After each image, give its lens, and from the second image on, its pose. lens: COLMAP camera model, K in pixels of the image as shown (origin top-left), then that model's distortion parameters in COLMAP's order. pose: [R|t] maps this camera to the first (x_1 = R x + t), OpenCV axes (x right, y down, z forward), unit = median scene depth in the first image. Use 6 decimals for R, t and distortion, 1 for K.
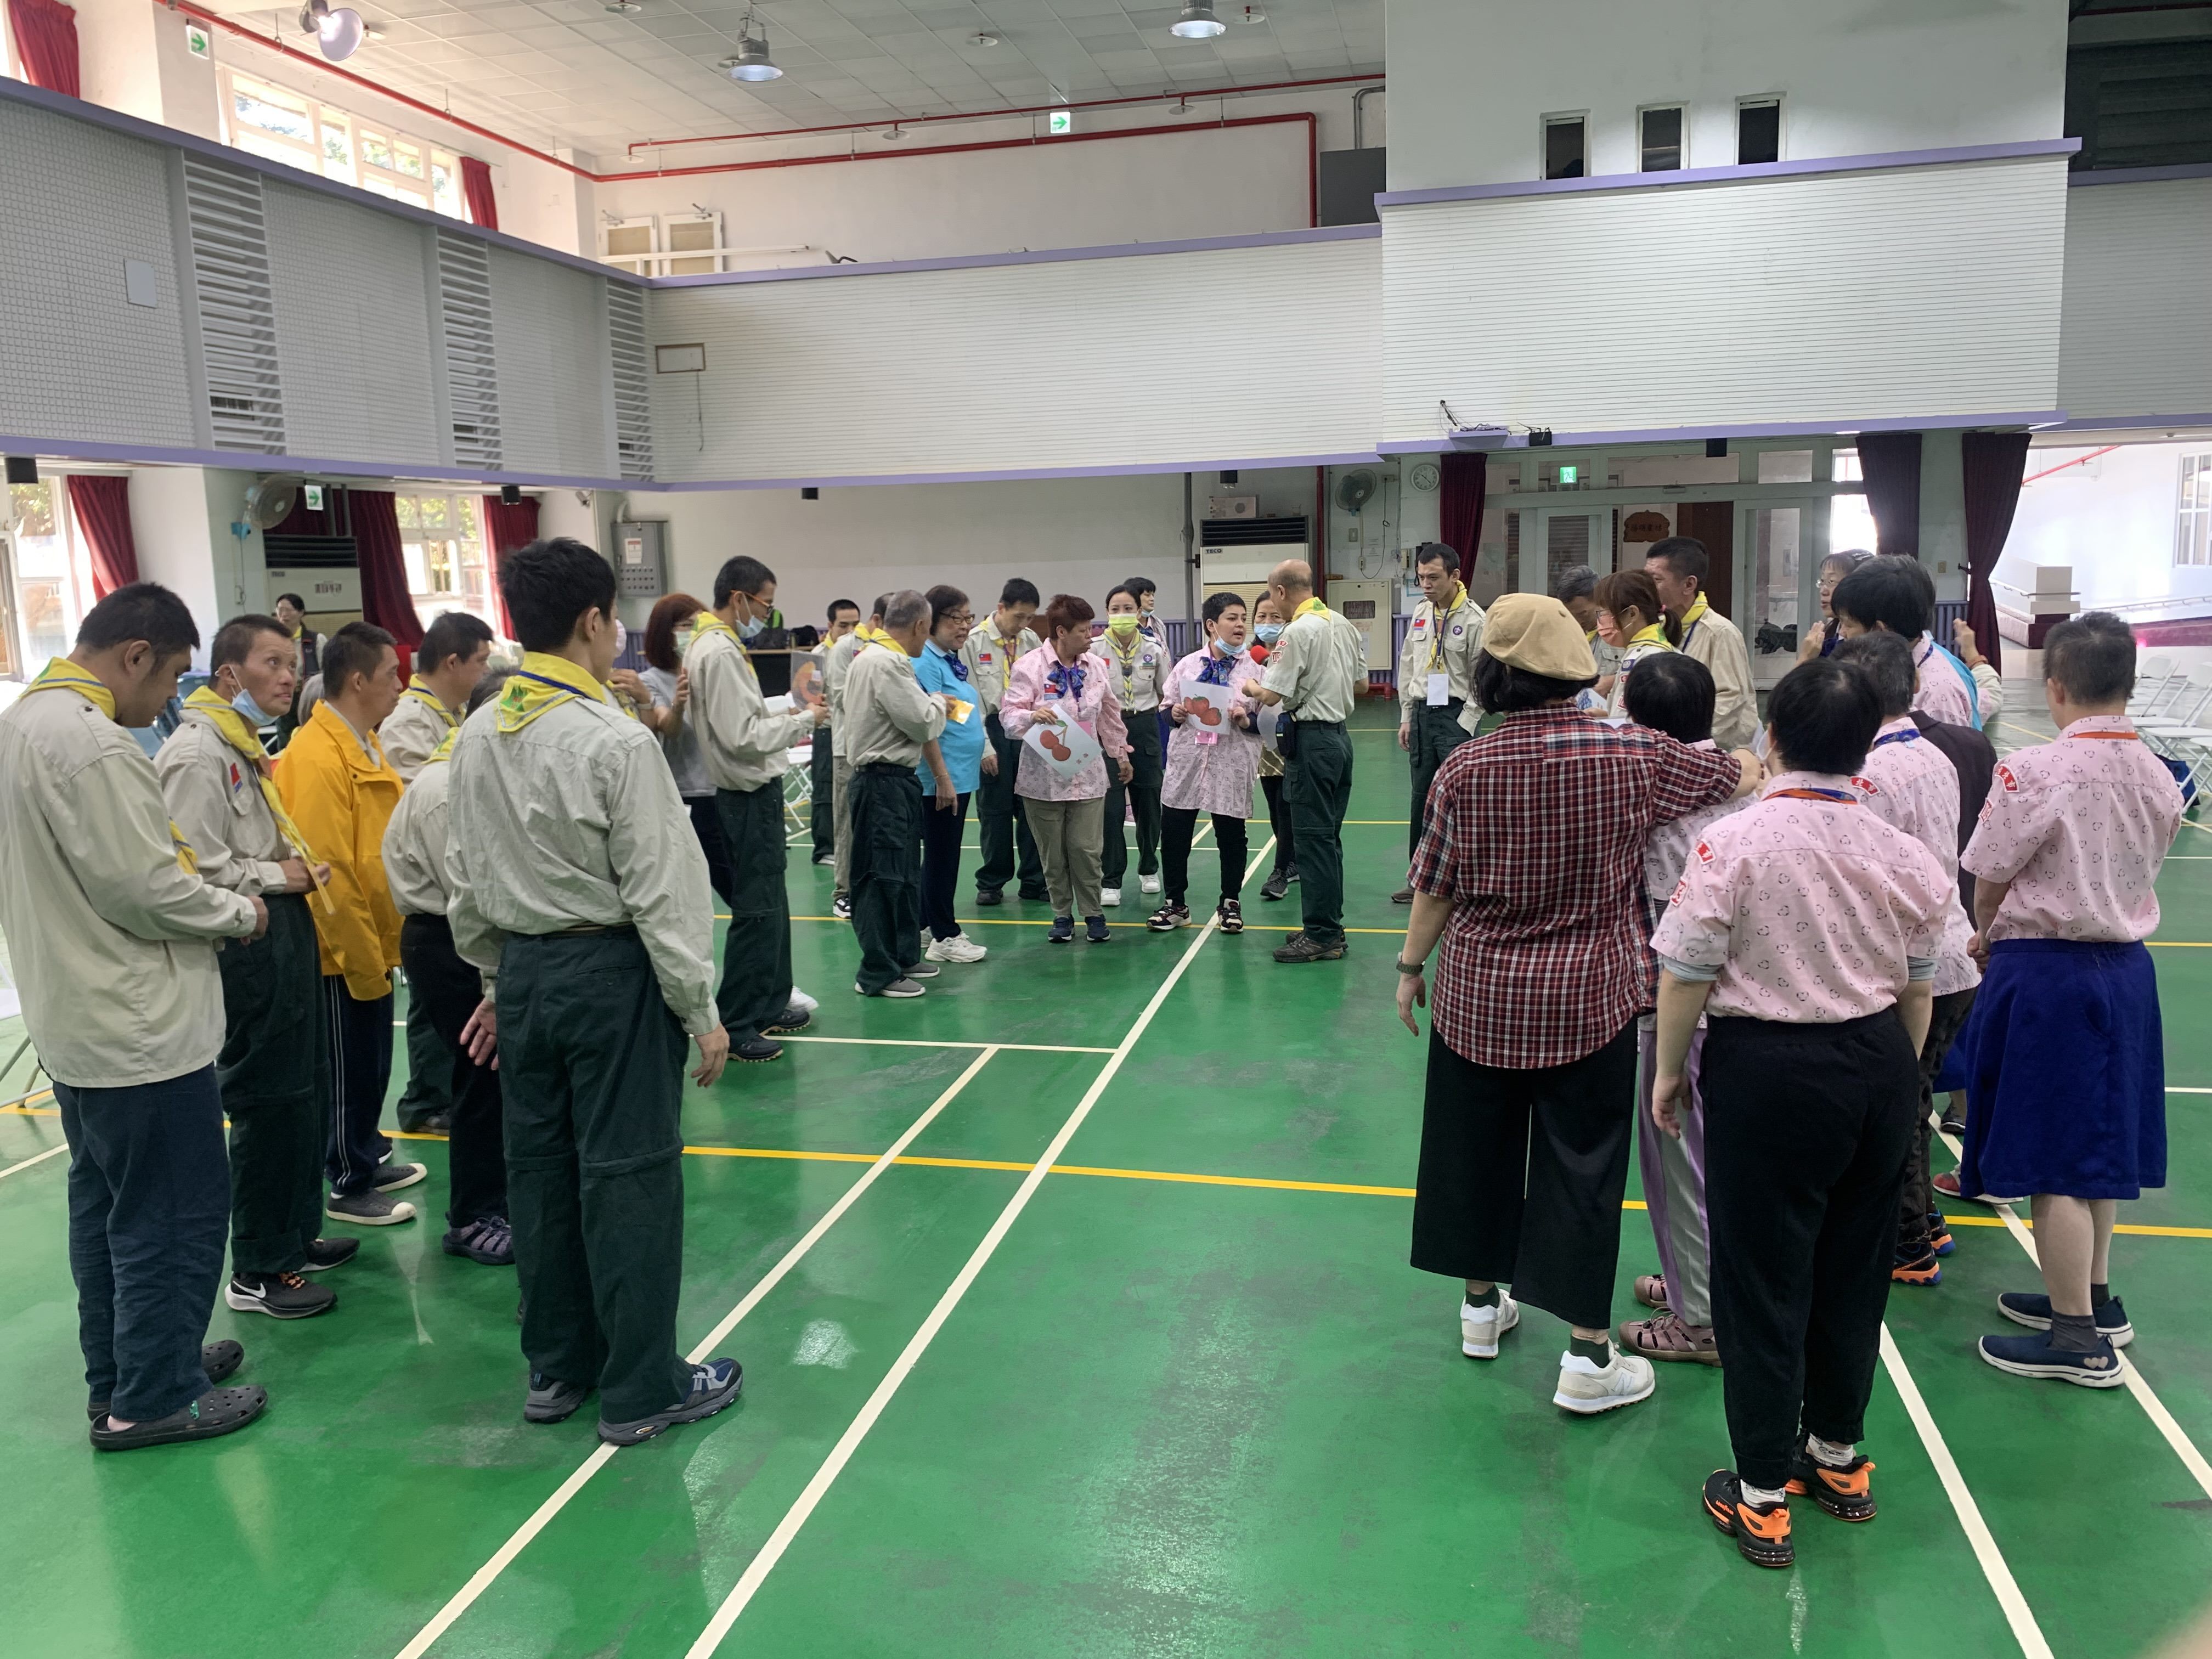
lens RADIAL K [[1740.1, 0, 1106.0], [0, 1740.1, 829.5], [0, 0, 1]] dist [0.027895, -0.006130]
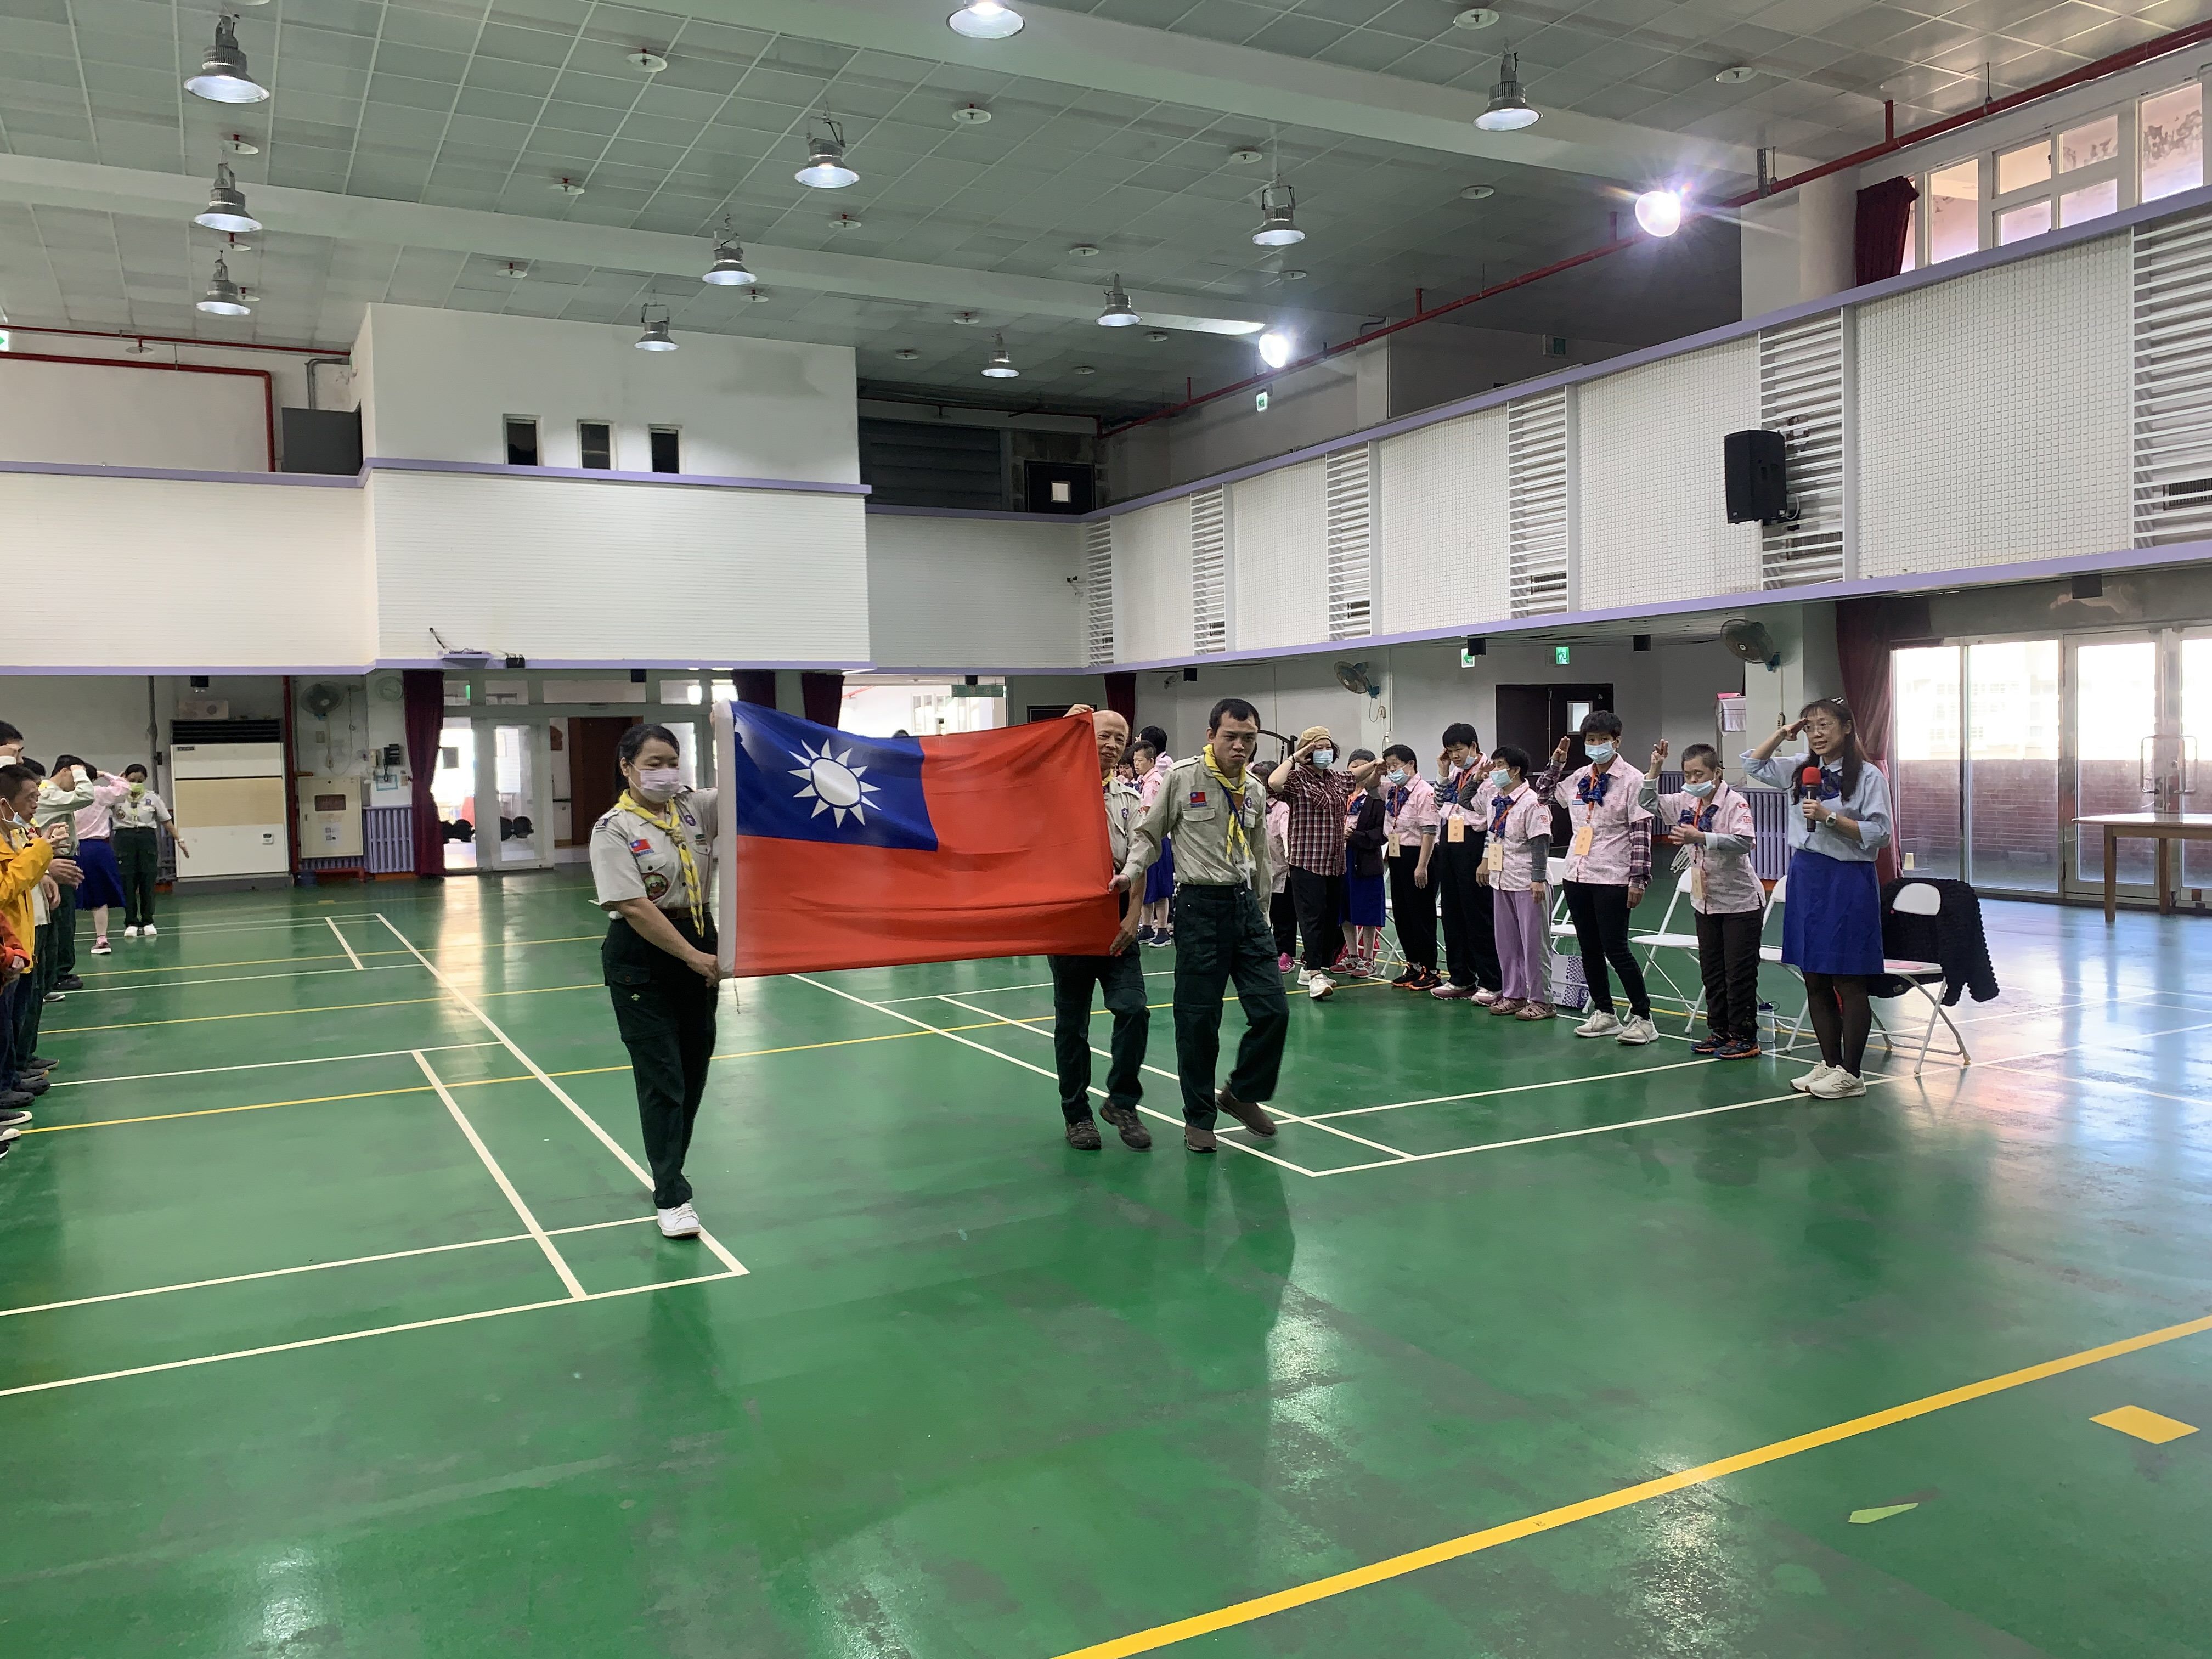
lens RADIAL K [[1740.1, 0, 1106.0], [0, 1740.1, 829.5], [0, 0, 1]] dist [0.027895, -0.006130]
pose [[0.770628, -0.016123, 0.637082, -0.194771], [0.094245, 0.991571, -0.088906, 0.039754], [-0.630279, 0.128555, 0.765652, -0.182197]]
